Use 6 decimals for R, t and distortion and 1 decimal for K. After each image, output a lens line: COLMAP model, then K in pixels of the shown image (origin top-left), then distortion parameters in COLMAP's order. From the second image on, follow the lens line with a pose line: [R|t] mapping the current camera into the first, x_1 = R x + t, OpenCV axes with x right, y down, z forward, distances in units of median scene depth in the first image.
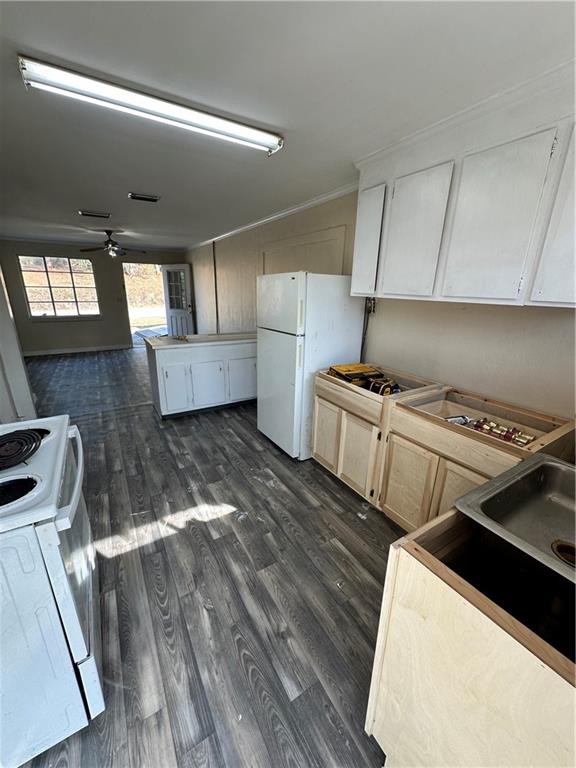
lens RADIAL K [[307.2, 0, 285.5], [0, 307.2, 388.3], [0, 0, 1]] dist [0.000097, -0.000174]
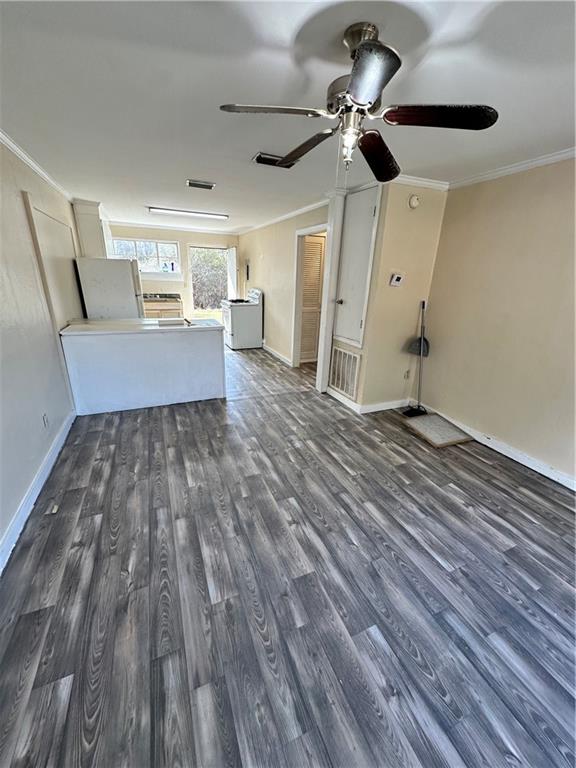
lens RADIAL K [[308.7, 0, 284.2], [0, 308.7, 380.7], [0, 0, 1]] dist [-0.000758, 0.000286]
pose [[-0.988375, -0.095815, 0.118046, -0.728640], [-0.003961, 0.792391, 0.610001, -0.395933], [-0.151986, 0.602442, -0.783559, 1.151875]]
